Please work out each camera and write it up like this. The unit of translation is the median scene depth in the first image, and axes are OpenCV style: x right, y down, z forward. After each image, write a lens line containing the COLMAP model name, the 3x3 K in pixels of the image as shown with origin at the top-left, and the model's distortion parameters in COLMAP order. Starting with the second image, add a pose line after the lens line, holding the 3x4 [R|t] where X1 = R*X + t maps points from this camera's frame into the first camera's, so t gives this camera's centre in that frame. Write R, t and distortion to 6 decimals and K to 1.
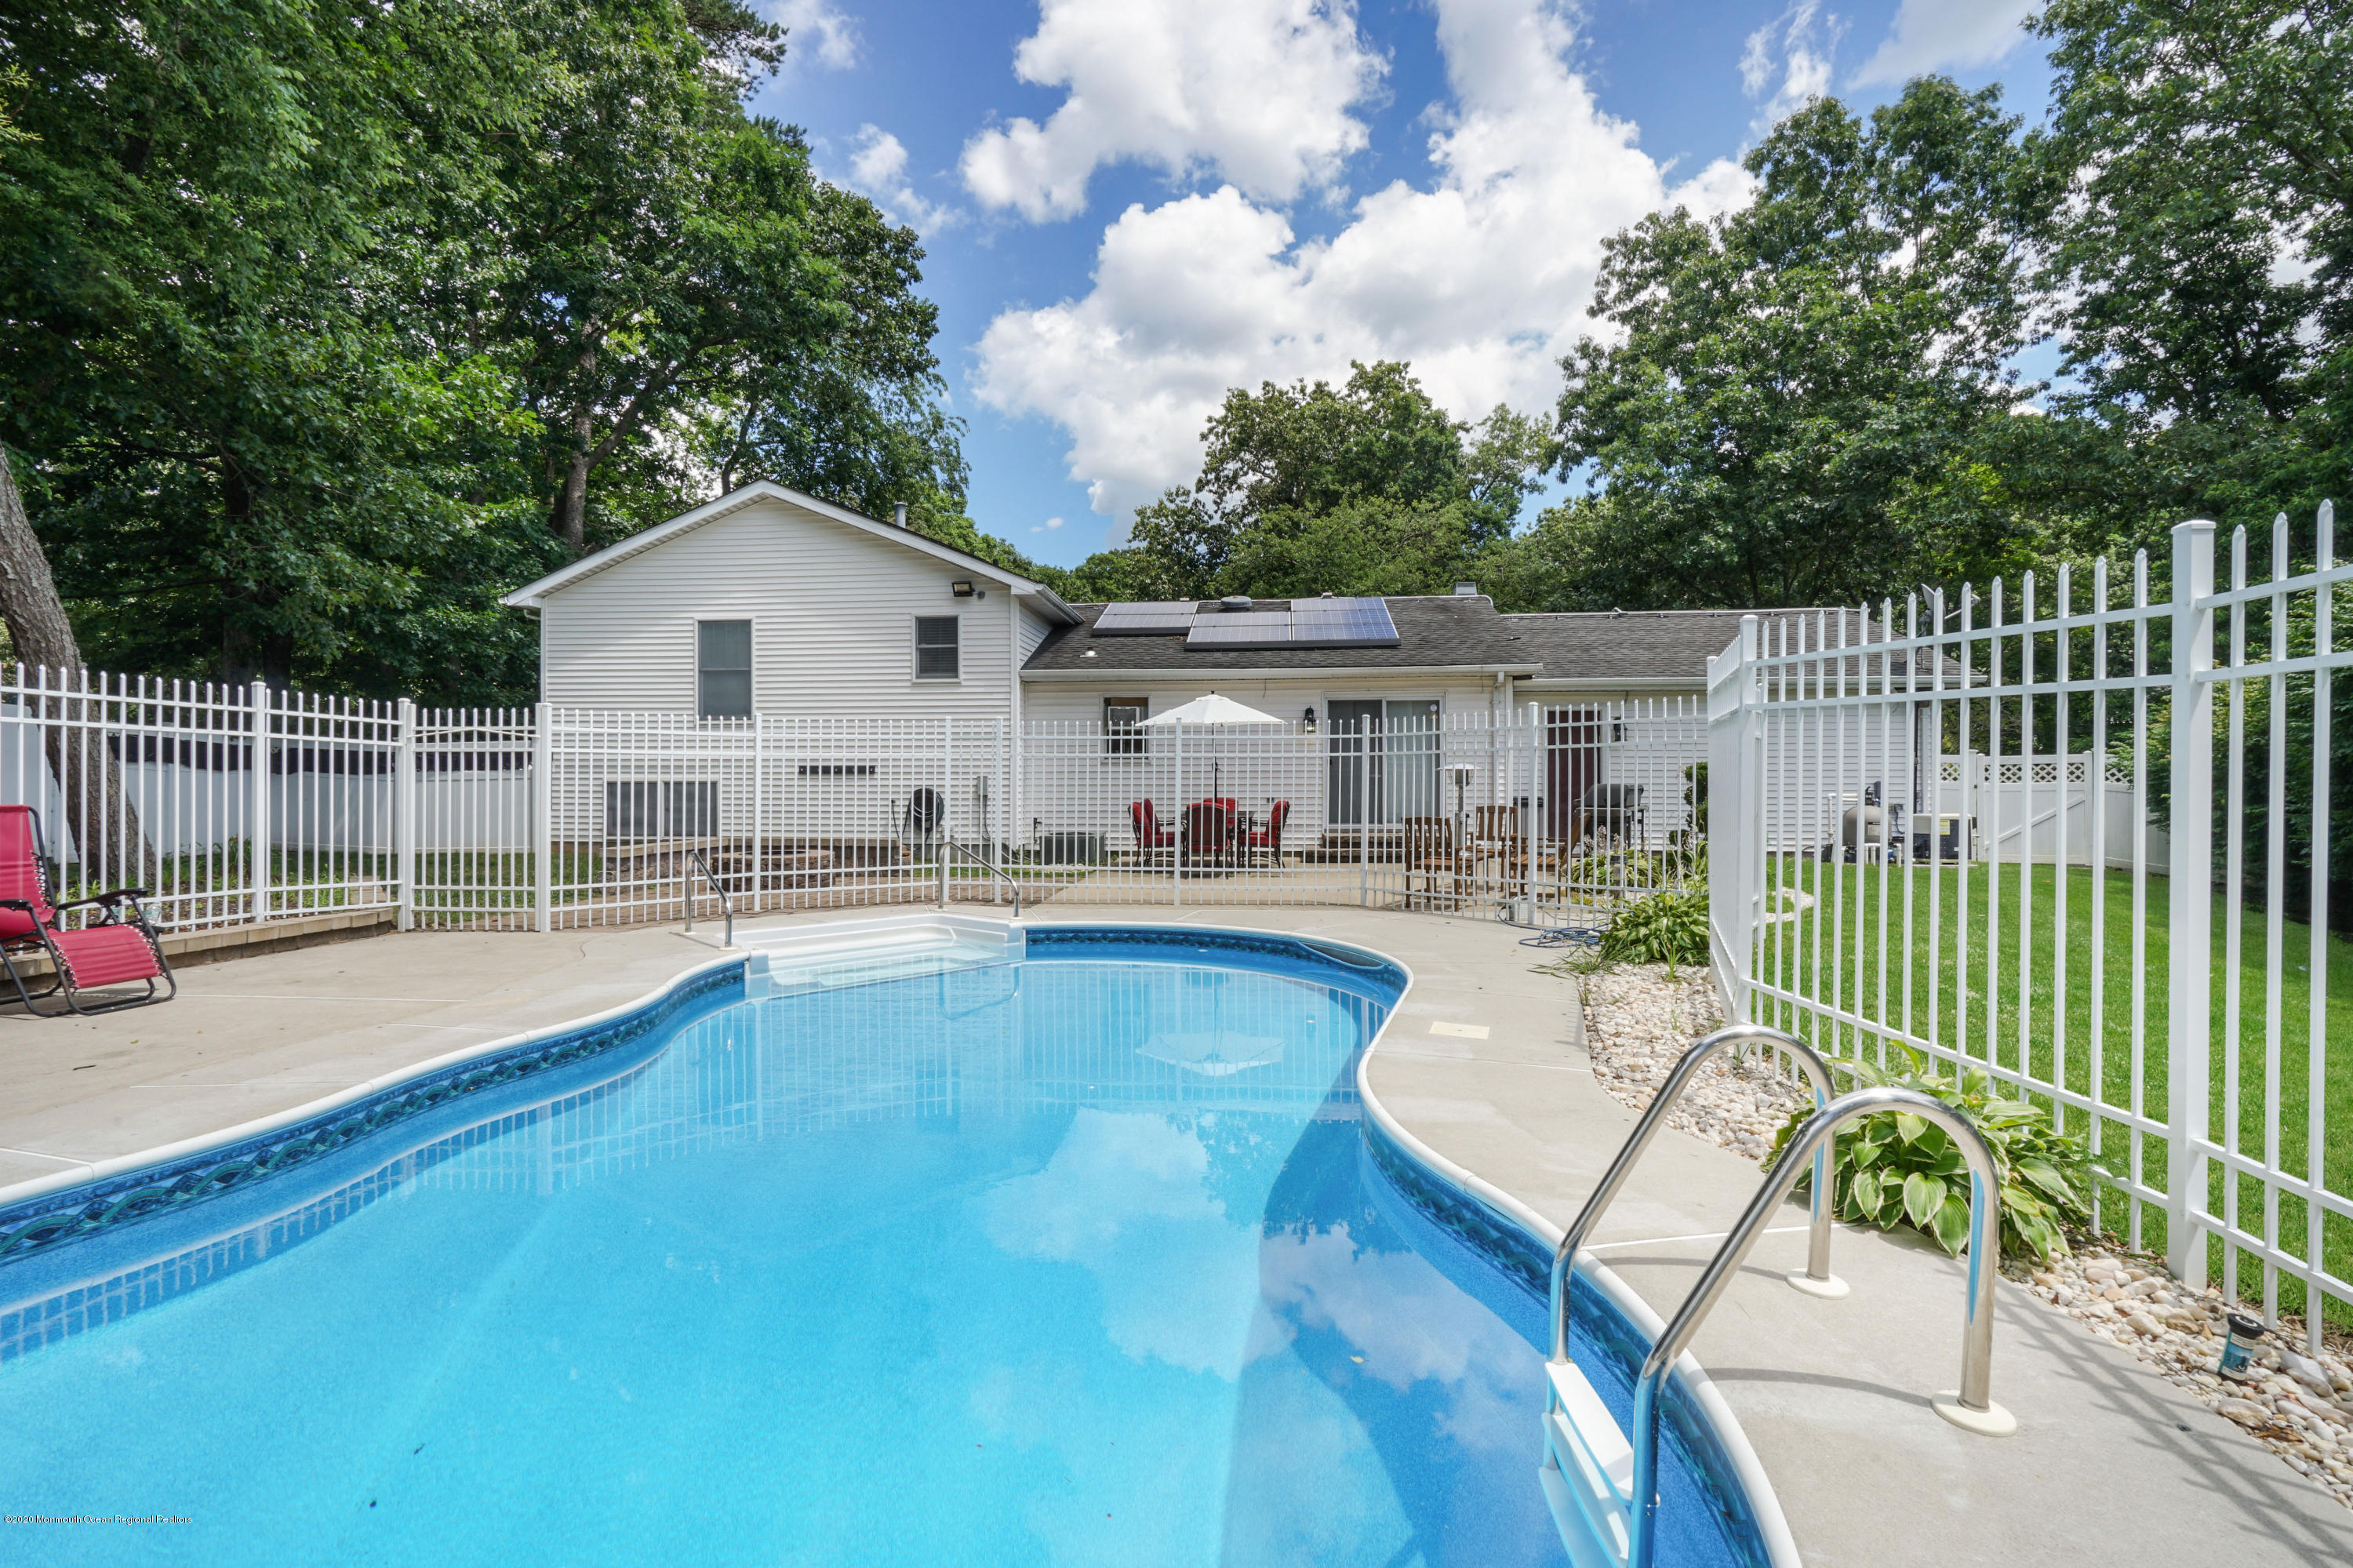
lens RADIAL K [[1082.4, 0, 1165.8], [0, 1082.4, 780.1], [0, 0, 1]] dist [0.004194, 0.000549]
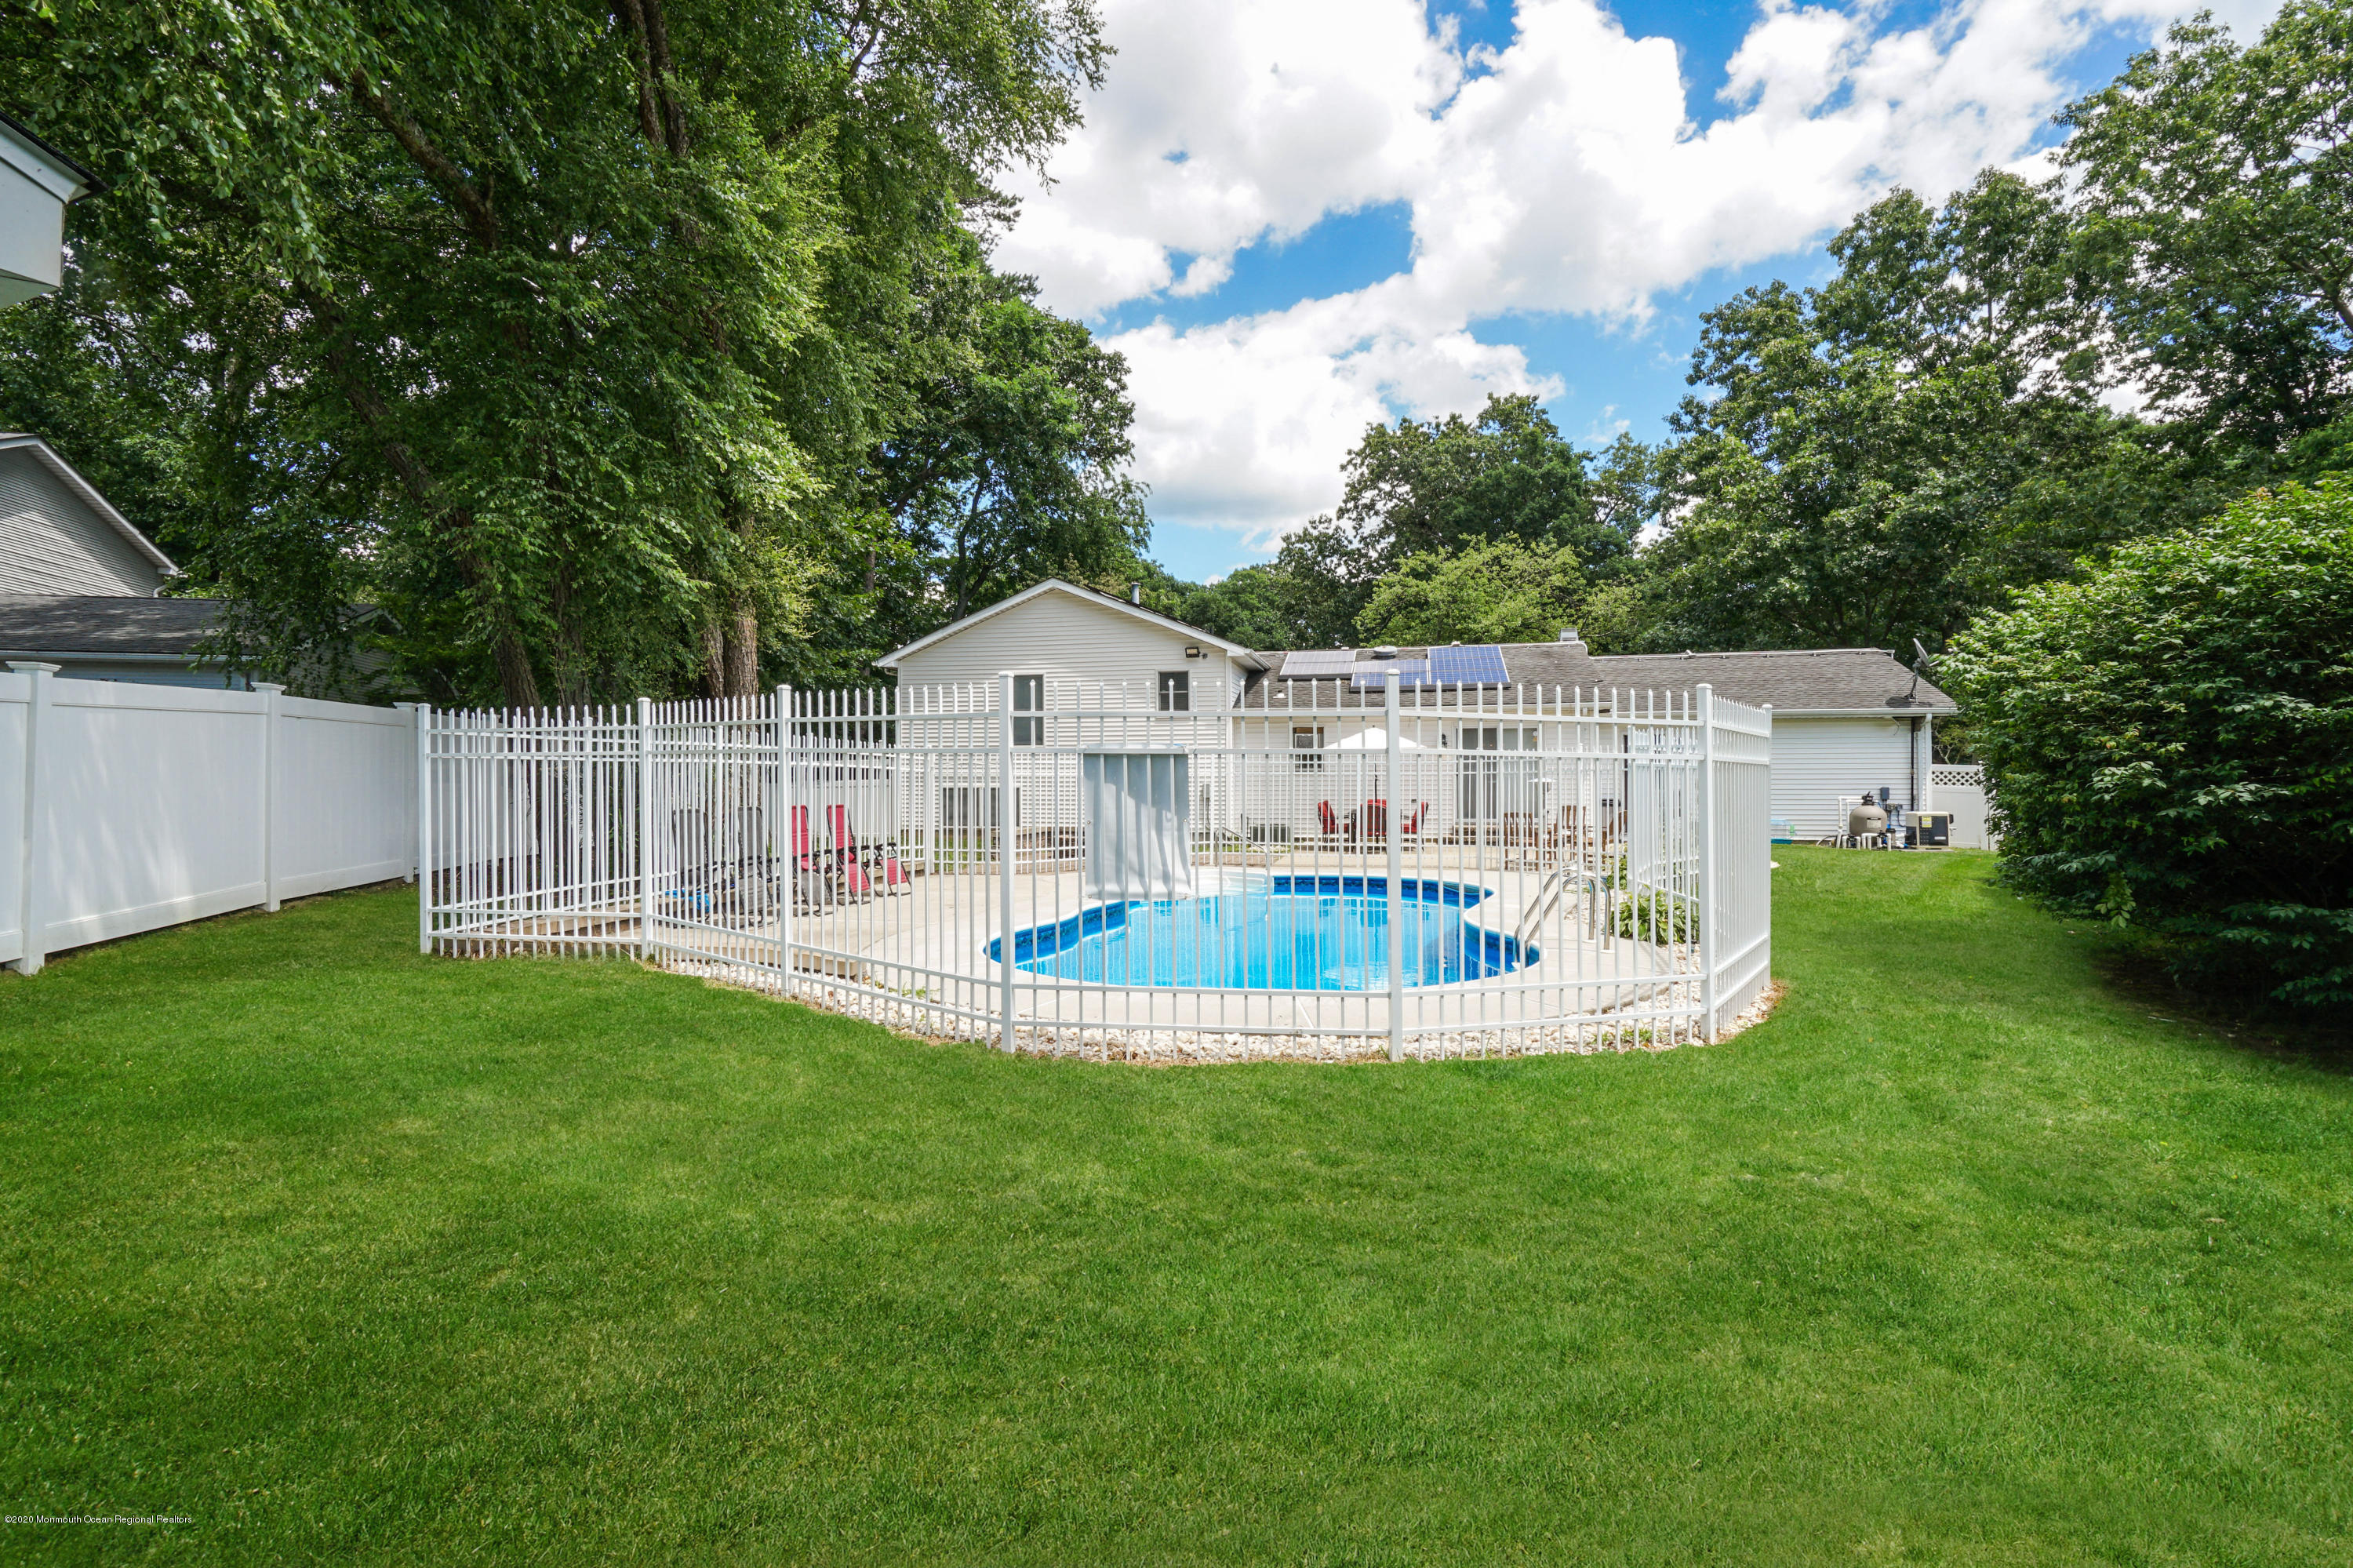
lens RADIAL K [[1082.4, 0, 1157.0], [0, 1082.4, 775.1], [0, 0, 1]] dist [0.004194, 0.000549]
pose [[0.991916, -0.002777, -0.126864, -0.027245], [0.002468, 0.999994, -0.002598, -0.006022], [0.126870, 0.002264, 0.991917, -0.216628]]
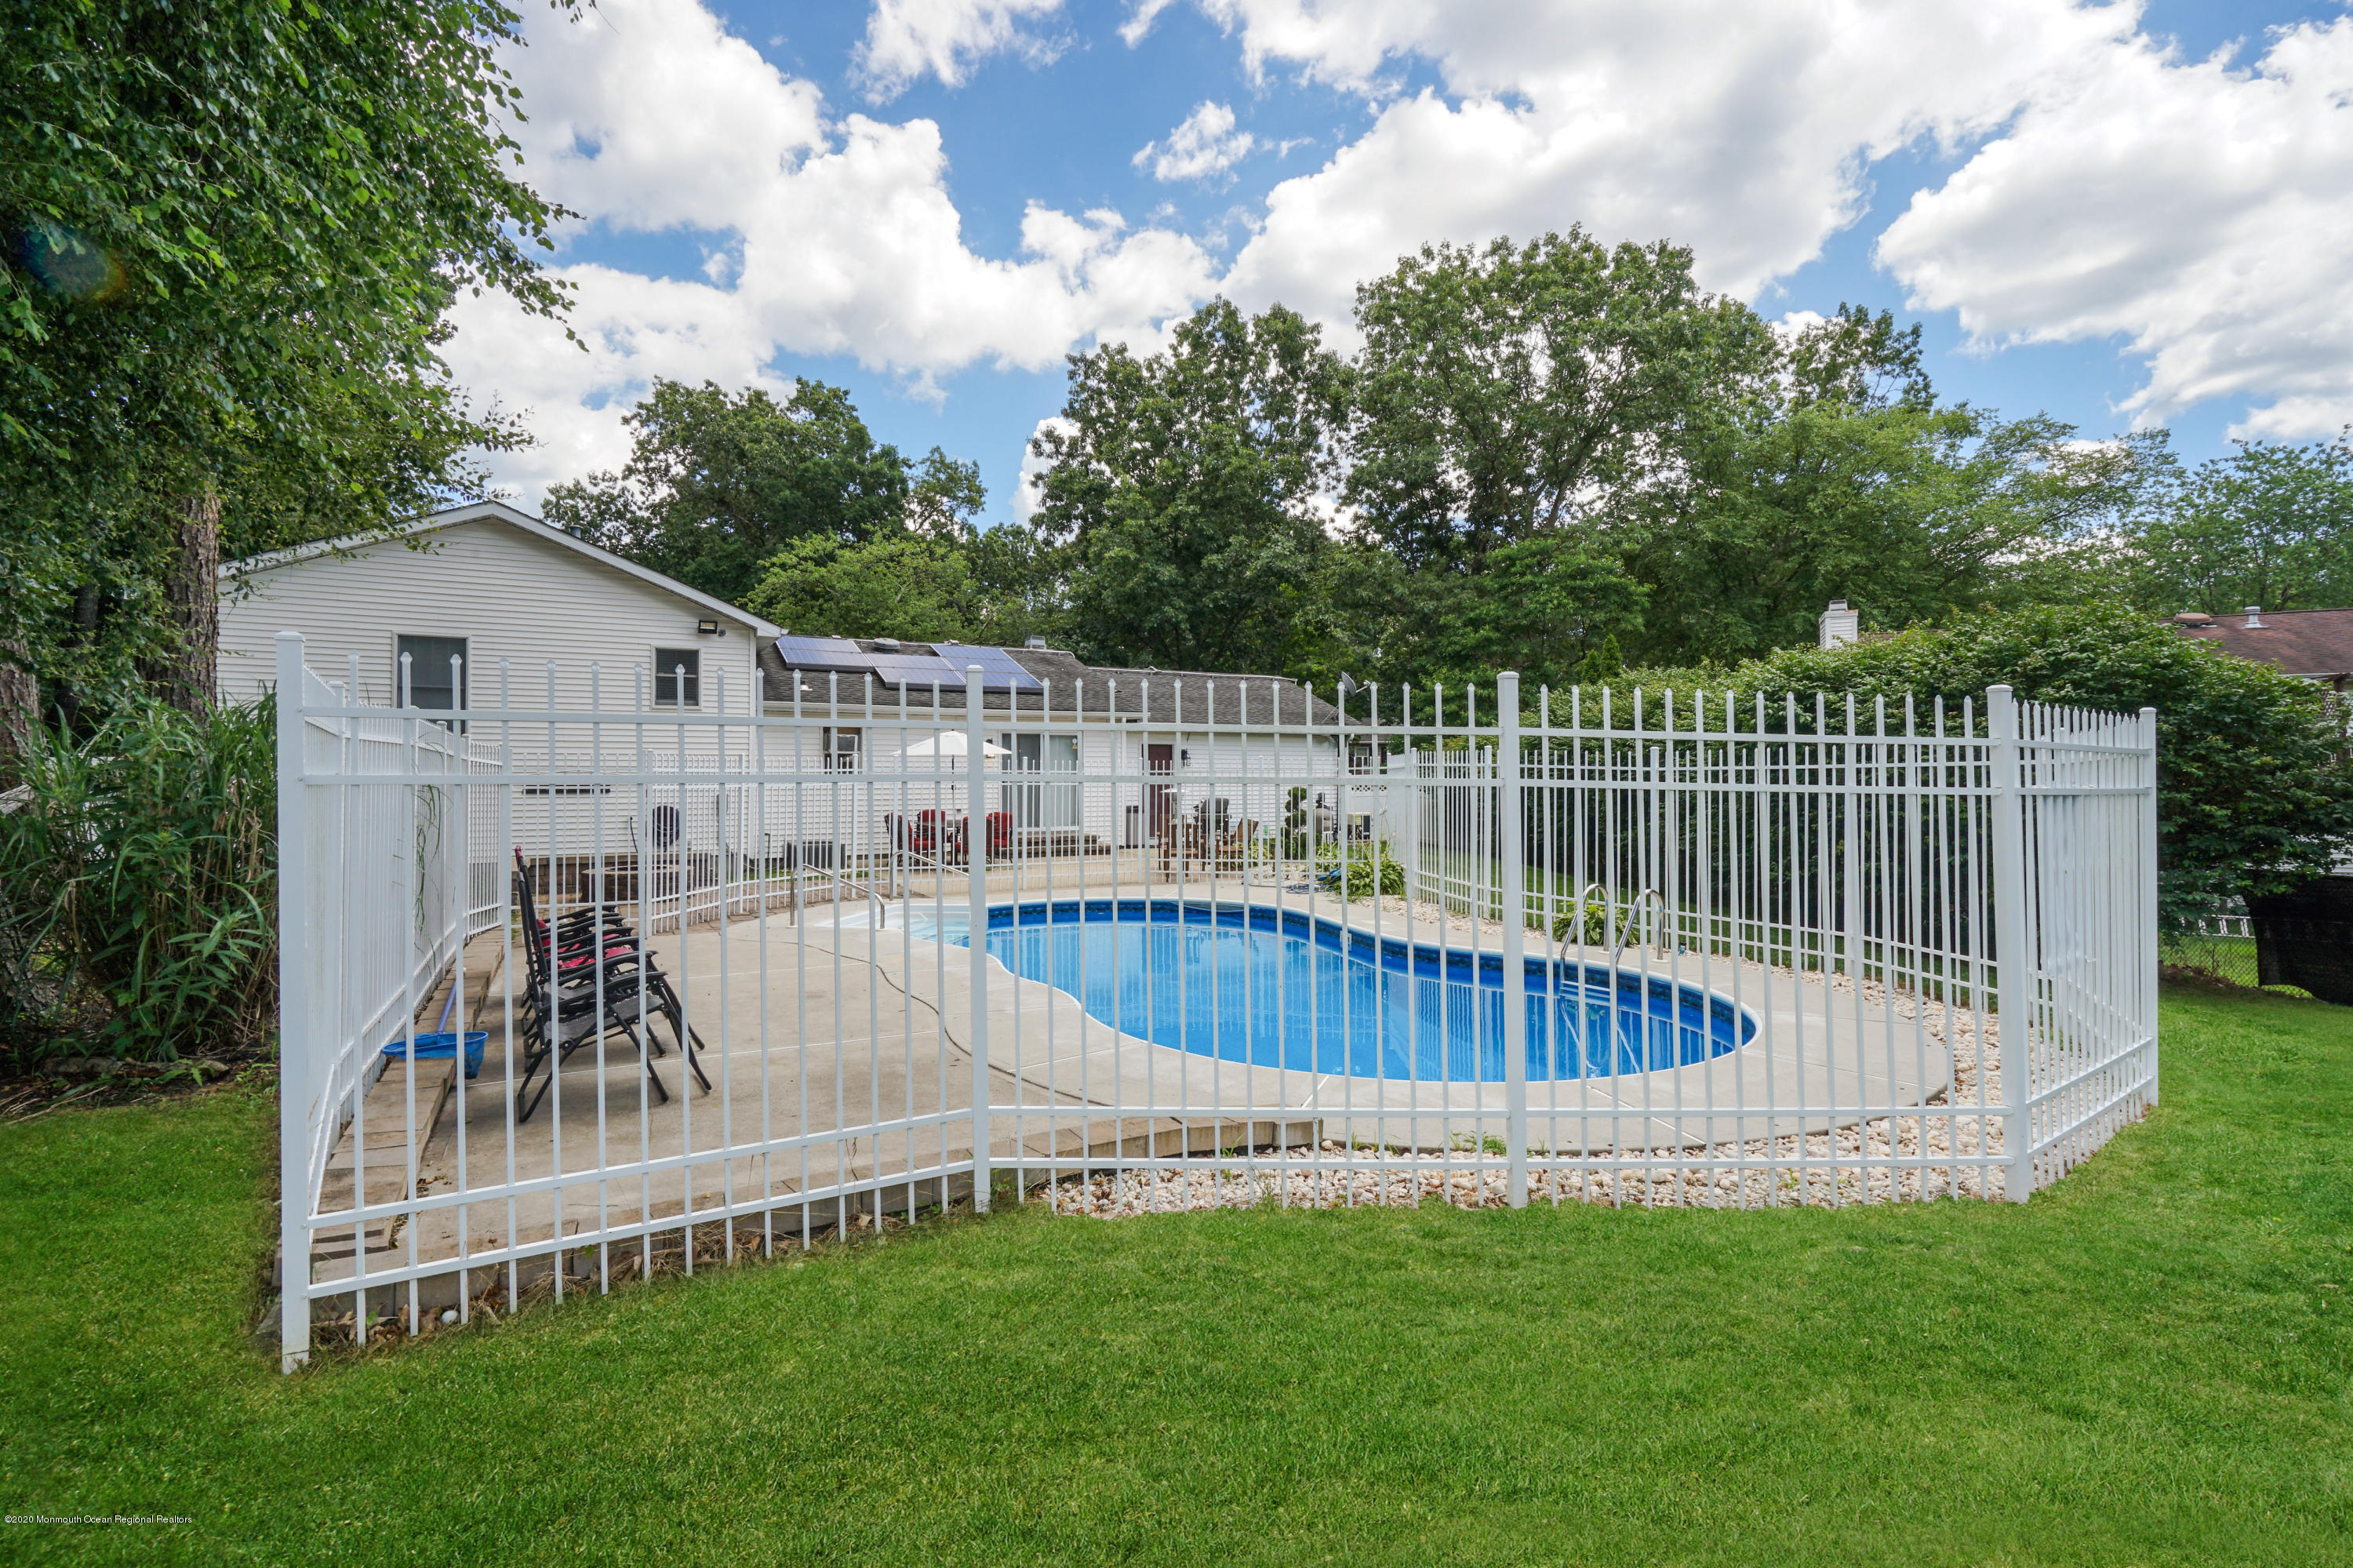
lens RADIAL K [[1082.4, 0, 1170.3], [0, 1082.4, 777.5], [0, 0, 1]] dist [0.004194, 0.000549]
pose [[0.821725, -0.000852, 0.569883, -0.221761], [0.000244, 0.999999, 0.001144, -0.011583], [-0.569884, -0.000801, 0.821725, -0.096806]]
